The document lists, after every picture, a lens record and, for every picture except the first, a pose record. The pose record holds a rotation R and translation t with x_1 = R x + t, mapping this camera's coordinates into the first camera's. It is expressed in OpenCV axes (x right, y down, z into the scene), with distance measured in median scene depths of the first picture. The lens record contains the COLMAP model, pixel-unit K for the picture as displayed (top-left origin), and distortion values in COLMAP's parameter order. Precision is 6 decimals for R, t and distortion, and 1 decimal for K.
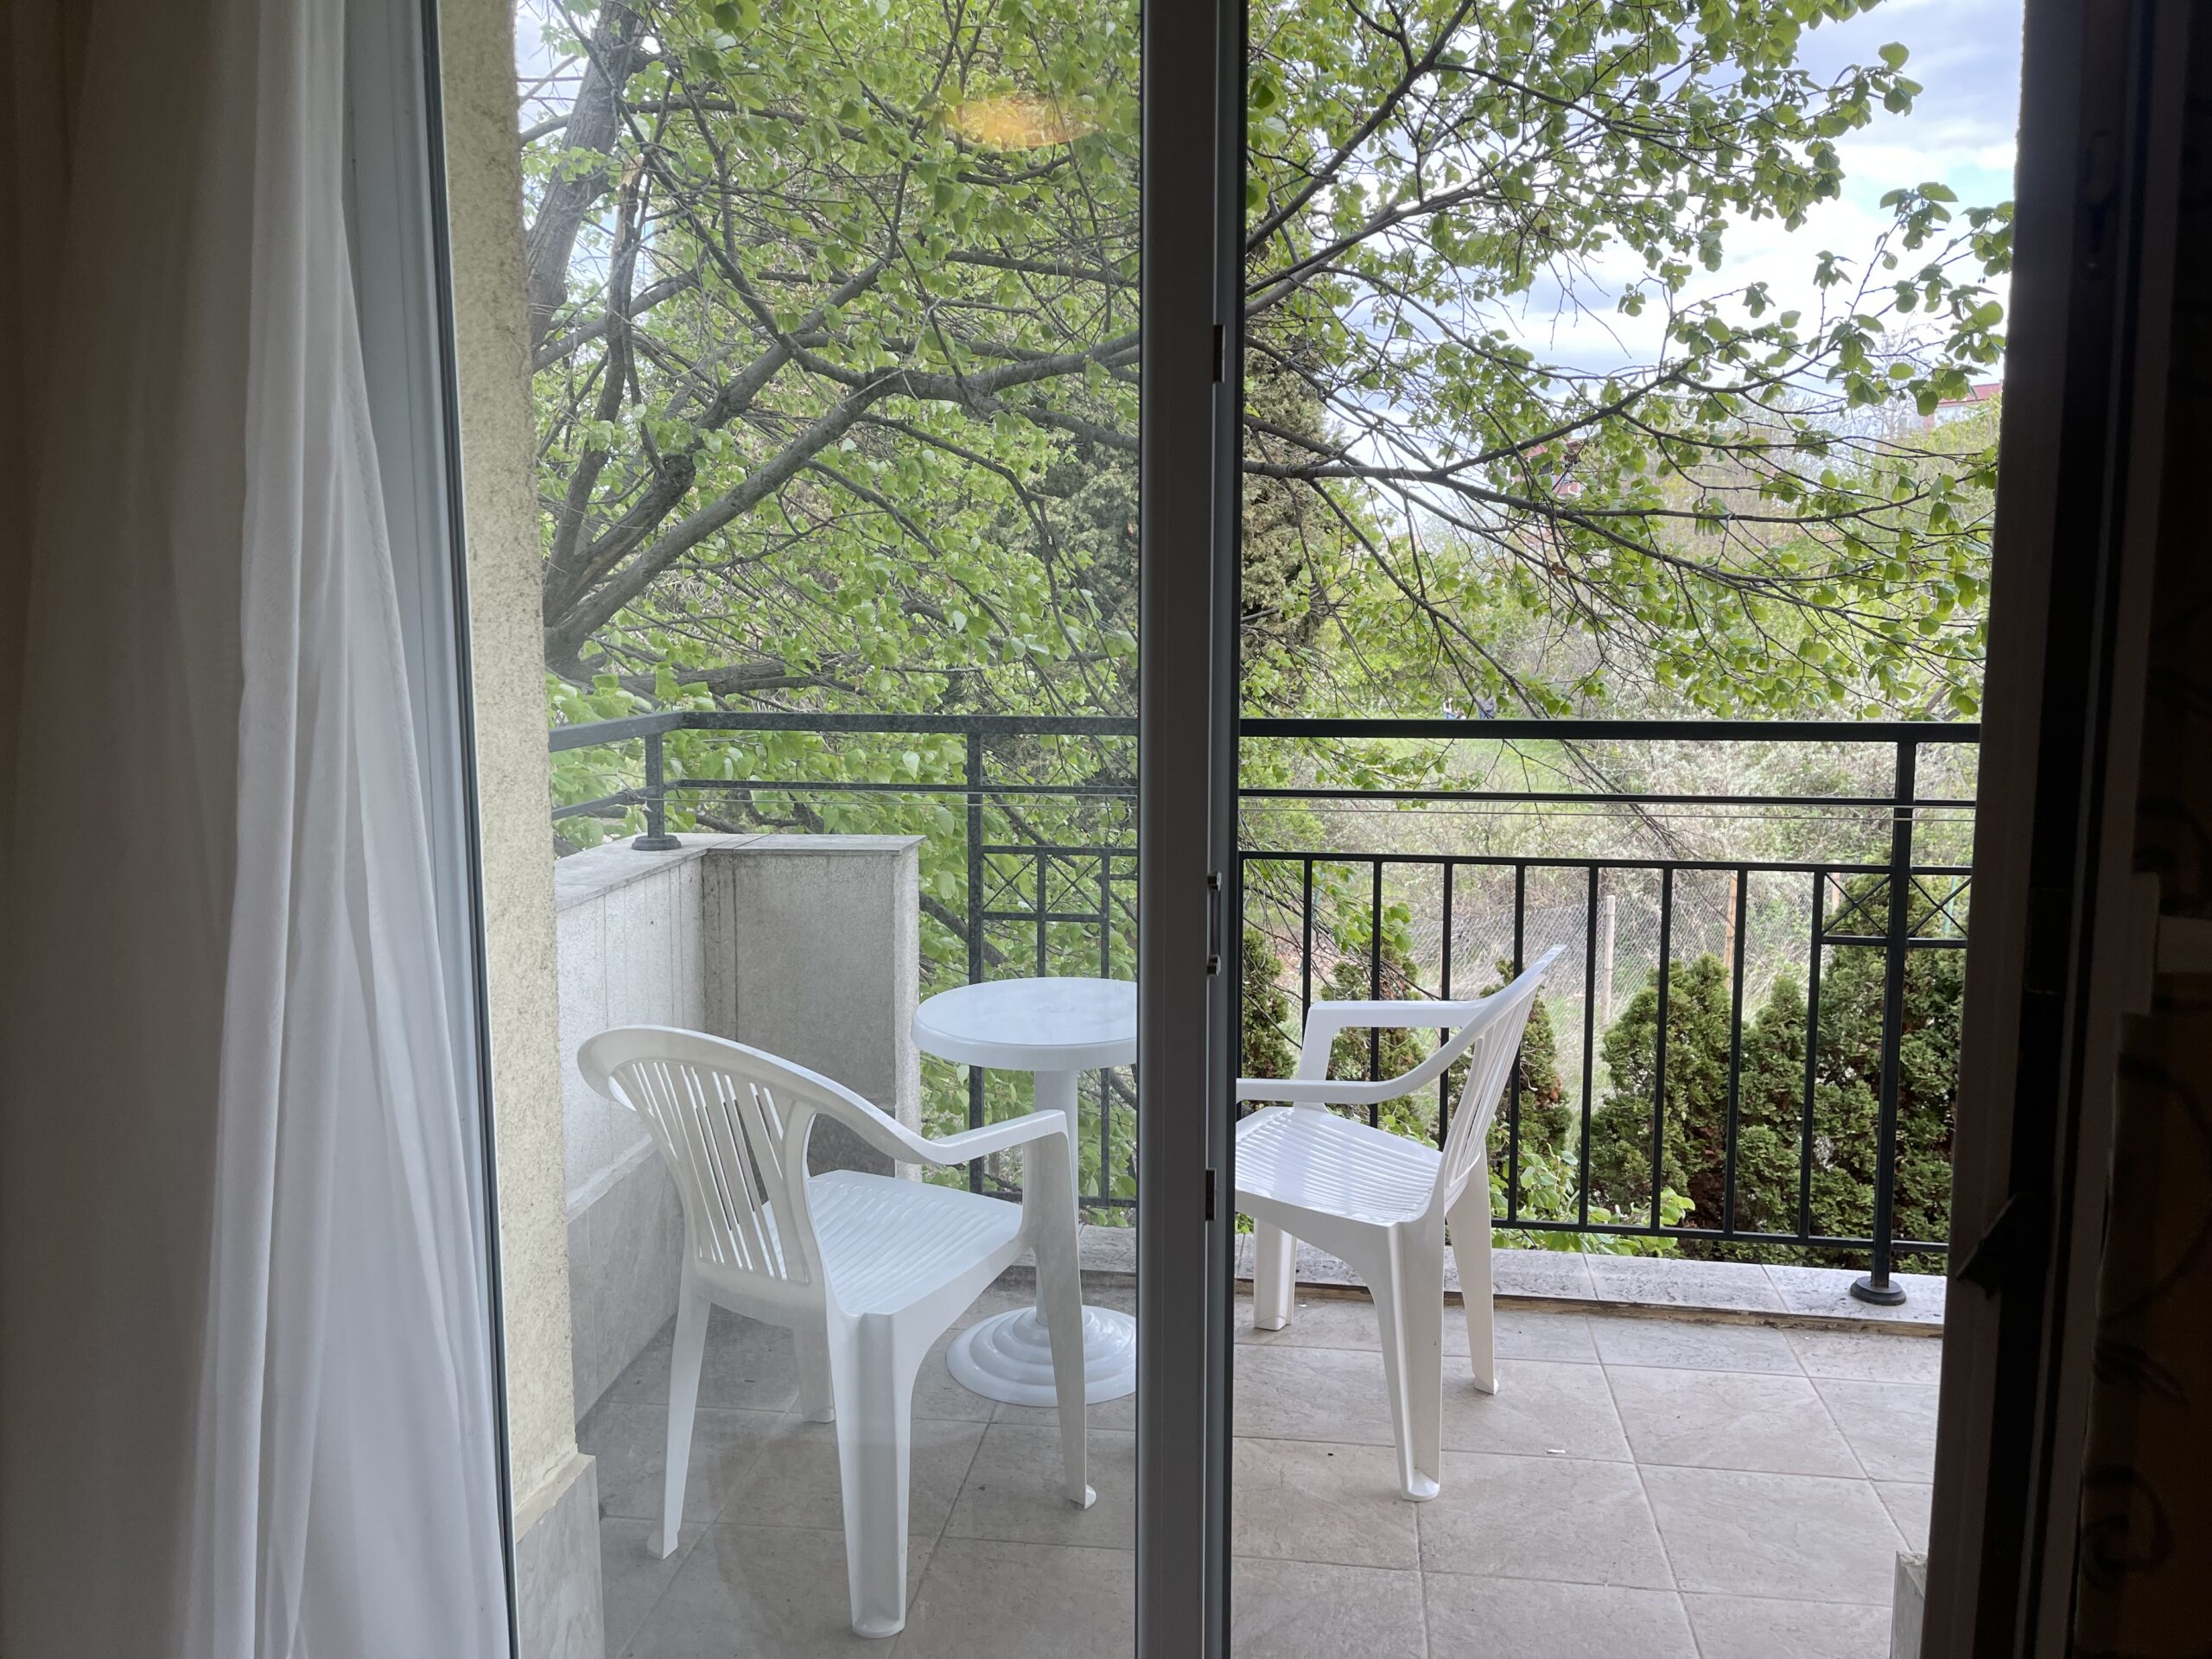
lens RADIAL K [[1681.5, 0, 1099.8], [0, 1681.5, 803.3], [0, 0, 1]] dist [0.073545, -0.102205]
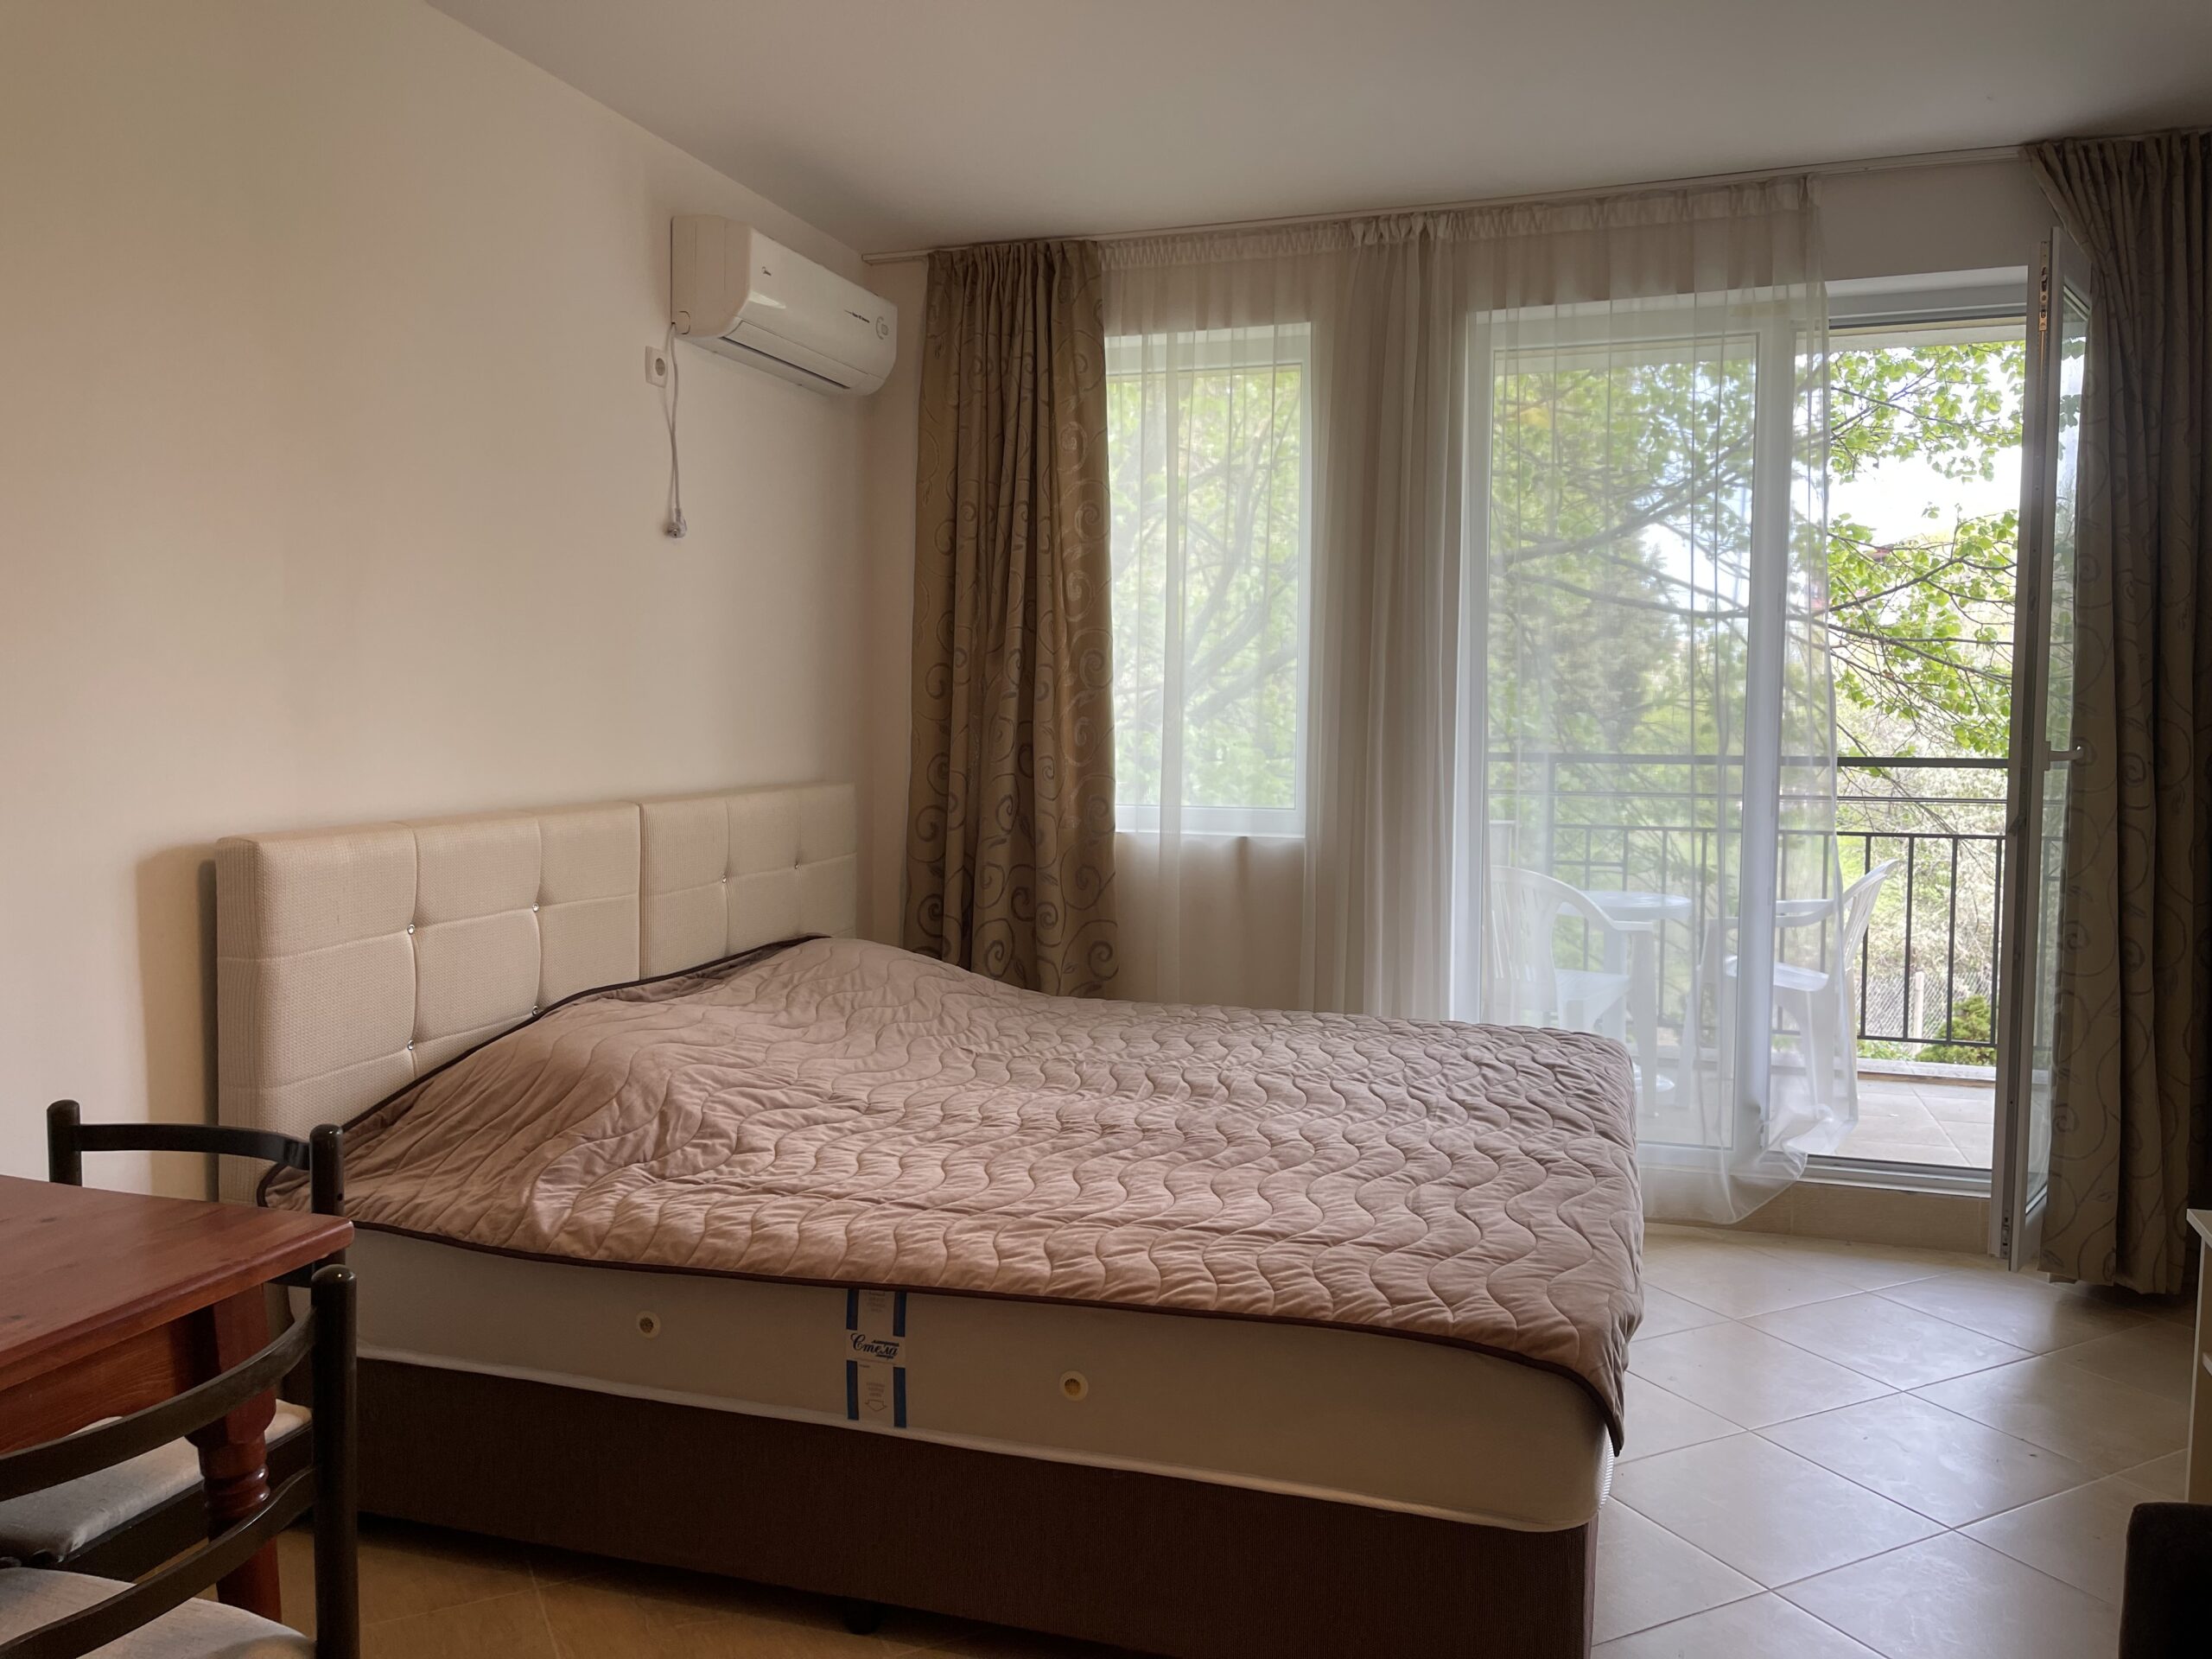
lens RADIAL K [[1681.5, 0, 1099.8], [0, 1681.5, 803.3], [0, 0, 1]] dist [0.073545, -0.102205]
pose [[0.987583, 0.012167, -0.156629, -0.146519], [-0.021891, 0.997927, -0.060511, 0.067980], [0.155568, 0.063188, 0.985802, -0.484015]]
